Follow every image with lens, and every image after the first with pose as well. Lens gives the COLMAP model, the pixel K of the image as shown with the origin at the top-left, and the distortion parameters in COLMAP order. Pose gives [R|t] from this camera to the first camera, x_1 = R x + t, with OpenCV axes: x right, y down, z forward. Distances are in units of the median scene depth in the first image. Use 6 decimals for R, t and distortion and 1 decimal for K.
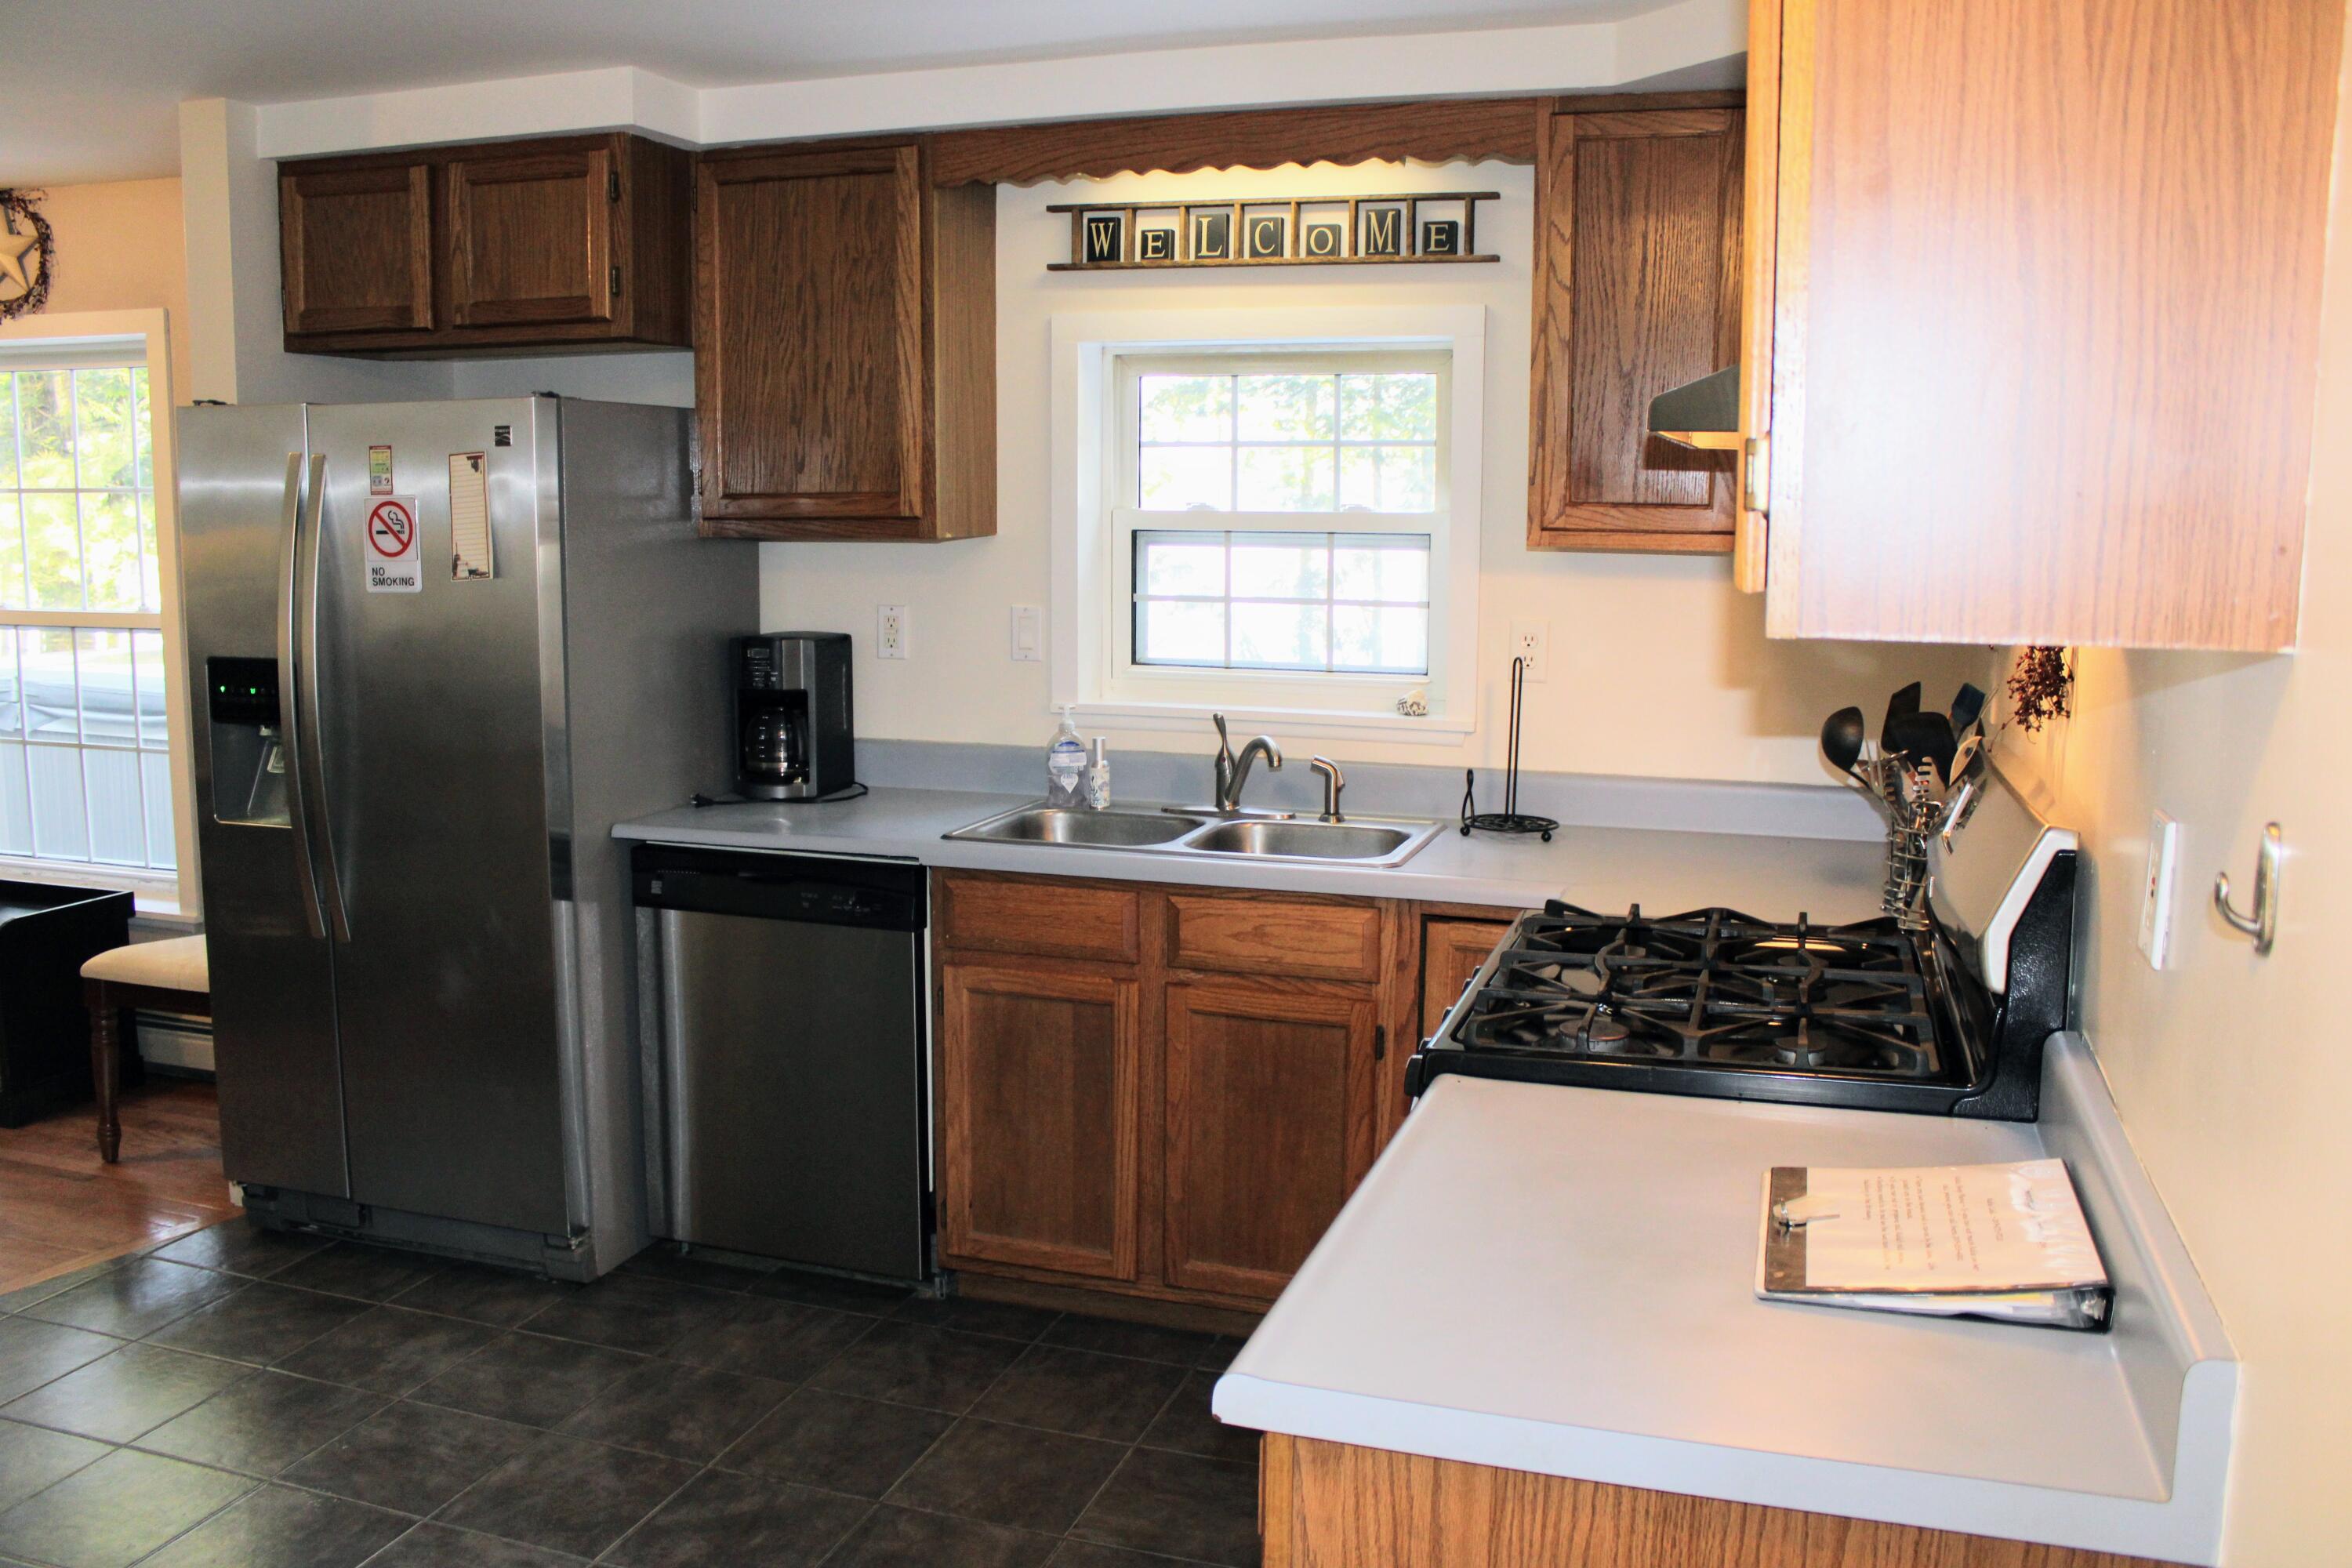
lens RADIAL K [[1944.5, 0, 1170.0], [0, 1944.5, 783.3], [0, 0, 1]] dist [-0.072488, 0.003994]
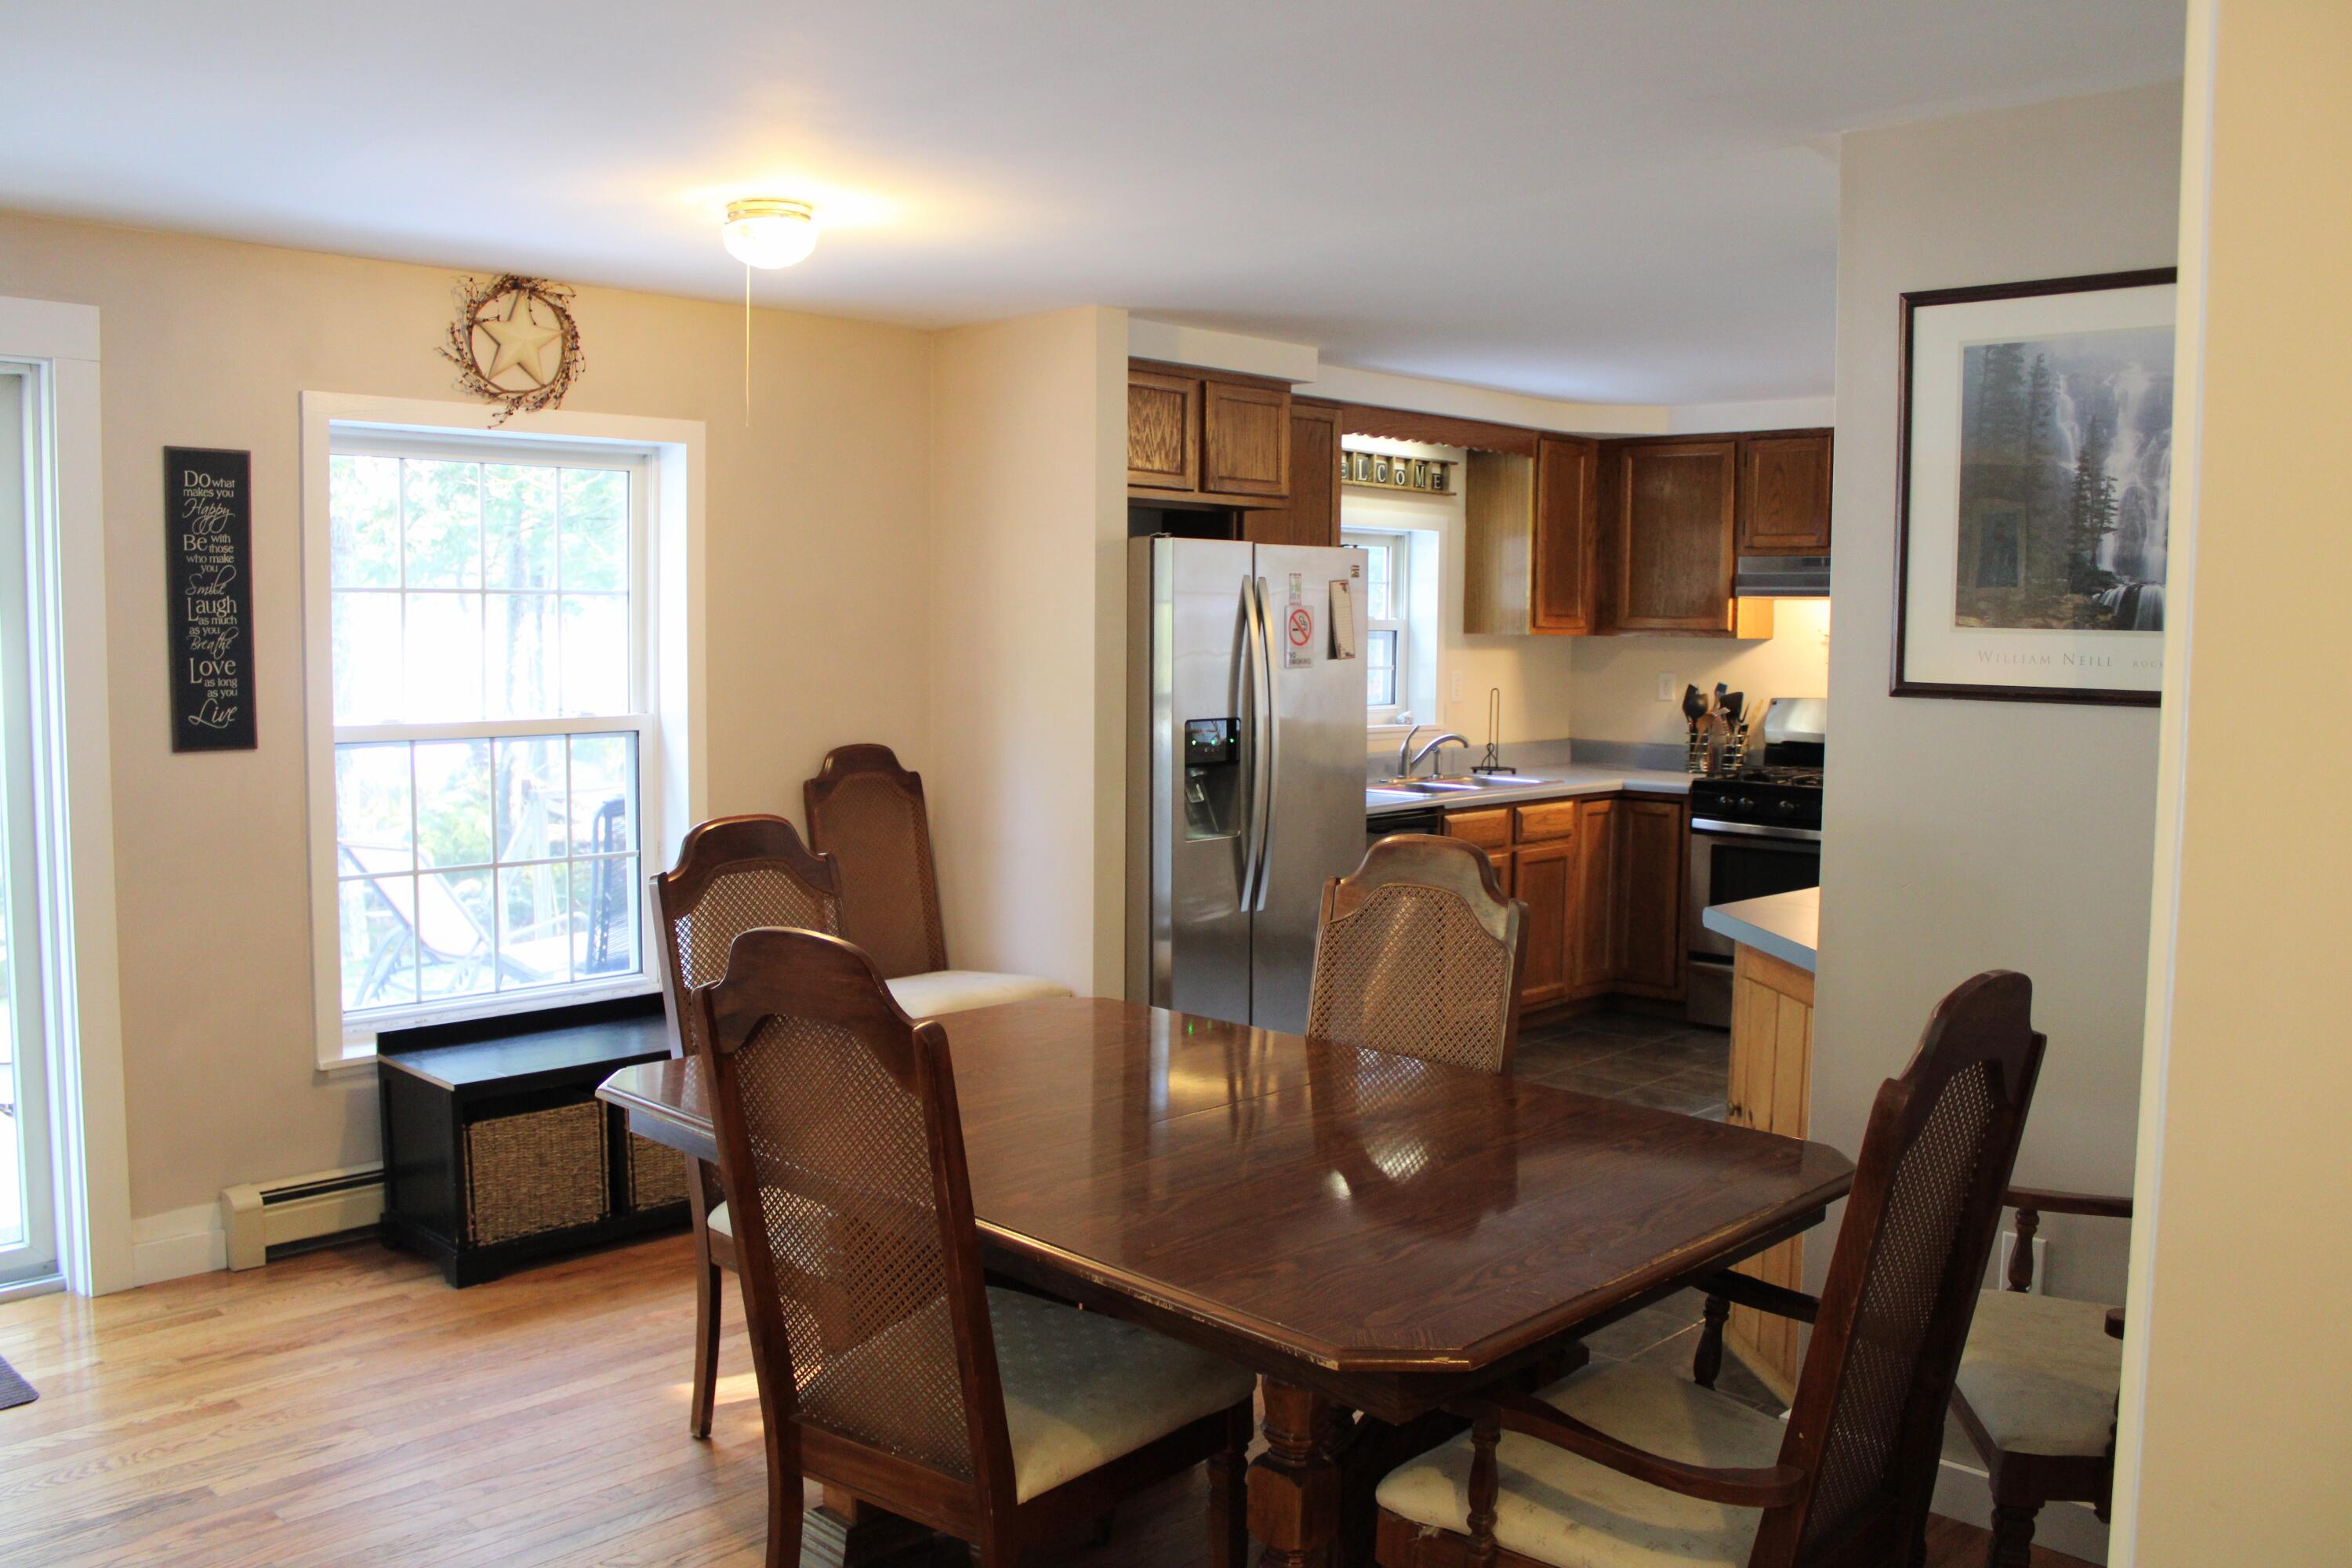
lens RADIAL K [[1944.5, 0, 1169.8], [0, 1944.5, 781.7], [0, 0, 1]] dist [-0.072488, 0.003994]
pose [[0.426816, -0.073645, 0.901335, -1.764291], [0.128393, 0.991517, 0.020215, -0.050295], [-0.895178, 0.107097, 0.432651, 0.401486]]
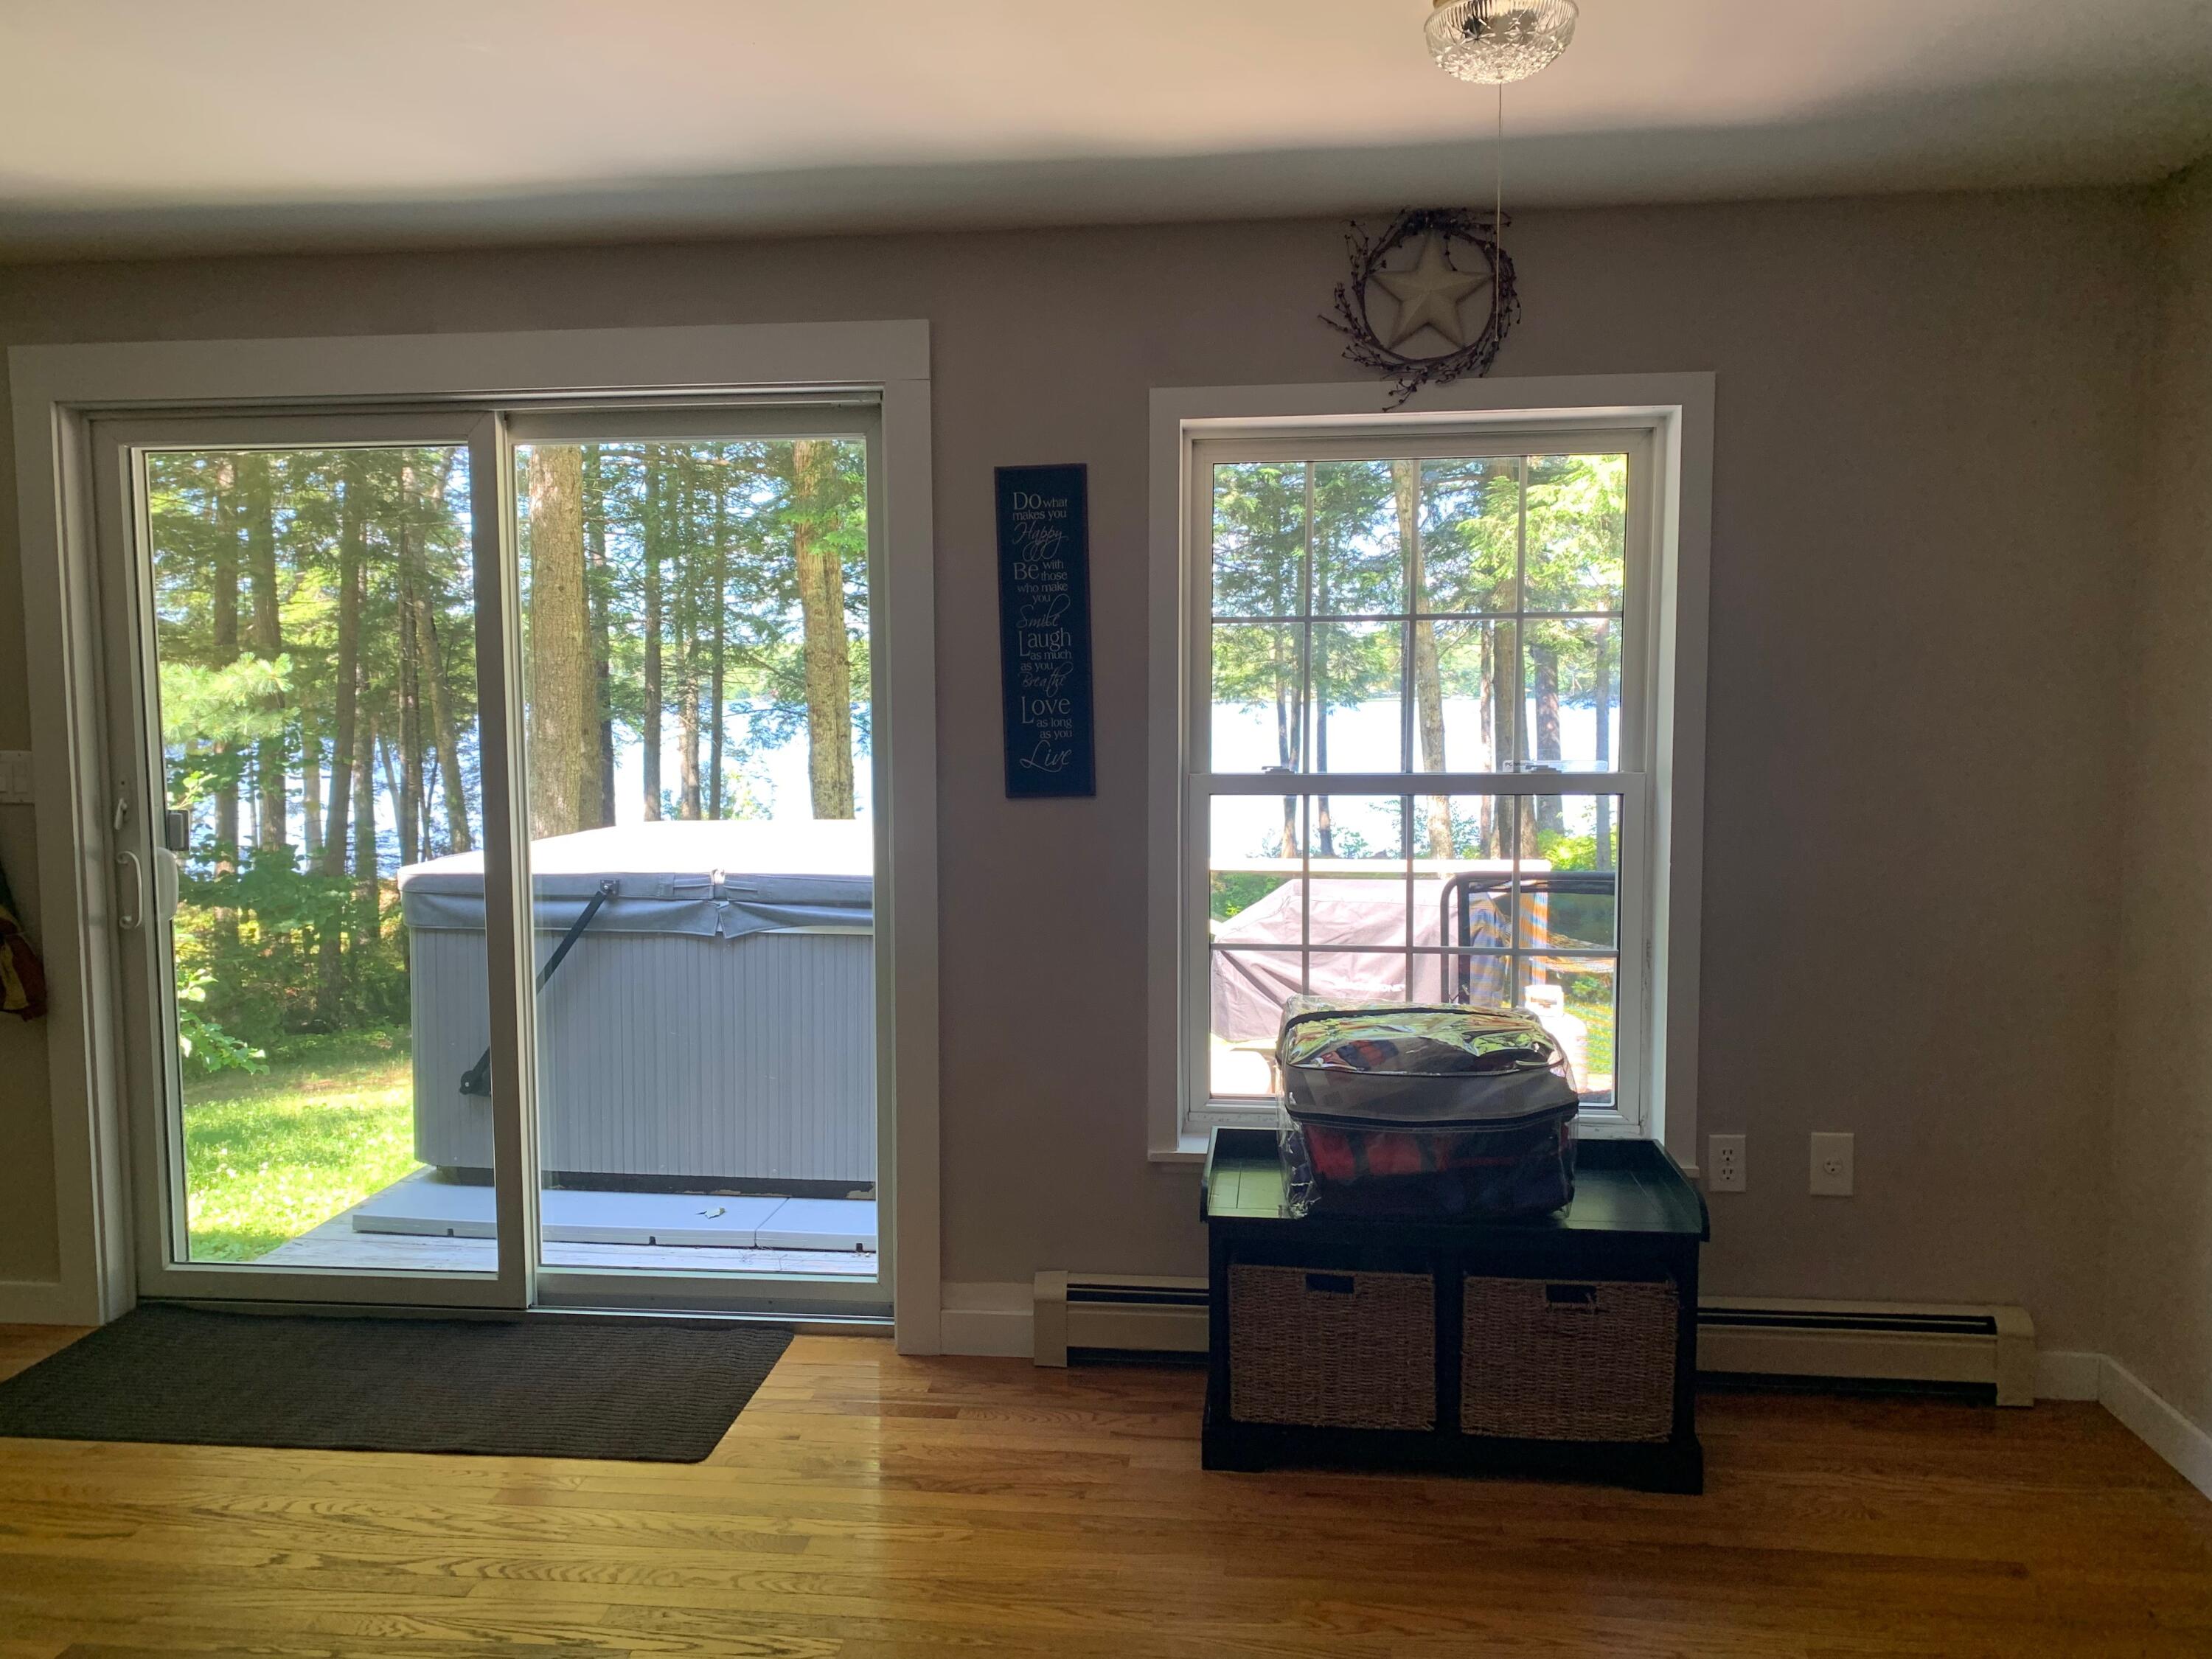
lens RADIAL K [[1704.9, 0, 1105.8], [0, 1704.9, 831.5], [0, 0, 1]] dist [0.015999, -0.004371]
pose [[0.976309, -0.034080, 0.213681, -1.159712], [0.046723, 0.997425, -0.054402, -0.047750], [-0.211277, 0.063097, 0.975388, 0.483620]]
